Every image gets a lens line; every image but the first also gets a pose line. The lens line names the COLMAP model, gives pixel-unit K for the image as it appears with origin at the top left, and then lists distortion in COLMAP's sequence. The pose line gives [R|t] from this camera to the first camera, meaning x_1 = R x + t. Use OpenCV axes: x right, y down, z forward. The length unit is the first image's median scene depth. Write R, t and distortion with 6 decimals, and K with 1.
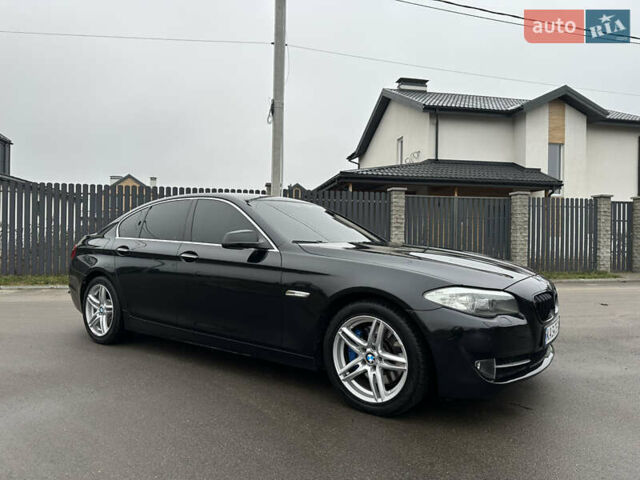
lens RADIAL K [[444.2, 0, 316.3], [0, 444.2, 238.1], [0, 0, 1]] dist [0.033924, -0.046575]
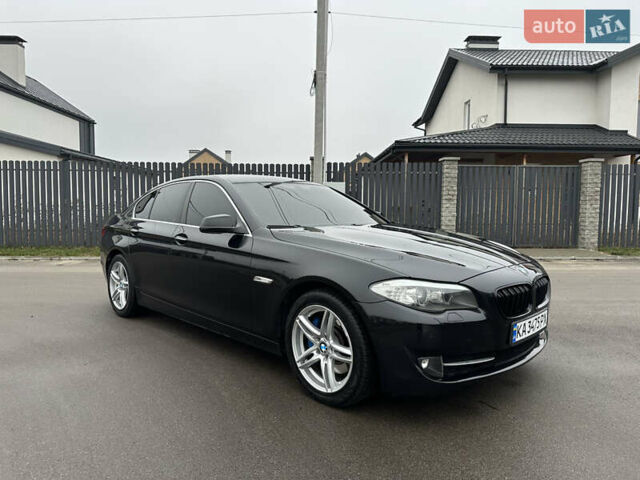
lens RADIAL K [[444.2, 0, 309.1], [0, 444.2, 234.9], [0, 0, 1]] dist [0.033924, -0.046575]
pose [[0.985575, 0.004055, -0.169192, 0.156124], [0.006143, 0.998197, 0.059706, -0.023439], [0.169129, -0.059884, 0.983773, 0.024890]]
